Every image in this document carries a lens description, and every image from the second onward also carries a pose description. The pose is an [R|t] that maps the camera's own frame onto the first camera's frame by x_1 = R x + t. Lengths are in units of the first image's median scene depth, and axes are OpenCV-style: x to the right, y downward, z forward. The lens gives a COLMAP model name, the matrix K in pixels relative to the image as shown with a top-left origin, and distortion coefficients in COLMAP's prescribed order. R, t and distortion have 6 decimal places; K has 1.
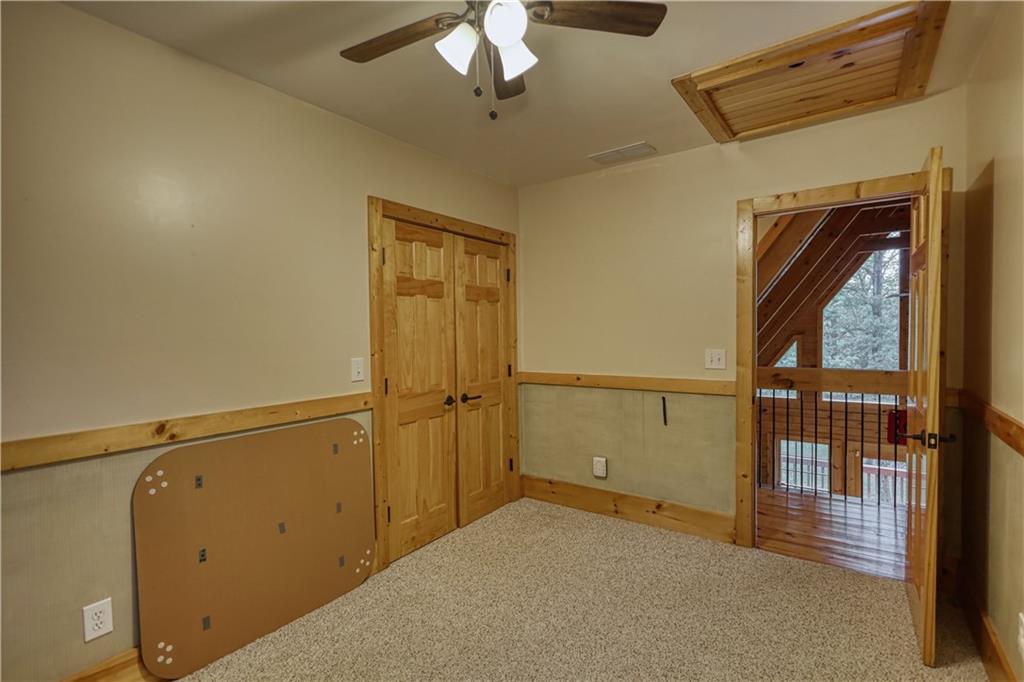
lens RADIAL K [[469.0, 0, 512.0], [0, 469.0, 341.0], [0, 0, 1]] dist [0.000607, 0.000071]
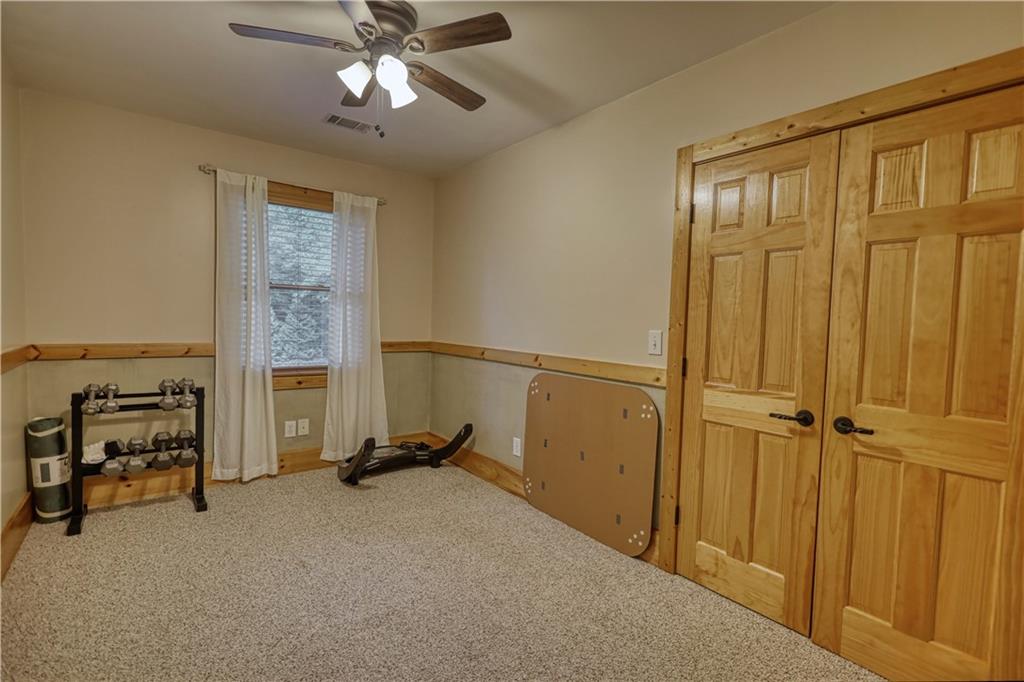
lens RADIAL K [[479.1, 0, 512.0], [0, 479.1, 341.0], [0, 0, 1]] dist [0.000426, 0.000143]
pose [[-0.275074, 0.055668, -0.959810, 0.670982], [-0.045567, 0.996446, 0.070852, 0.002103], [0.960343, 0.063225, -0.271560, 0.965548]]
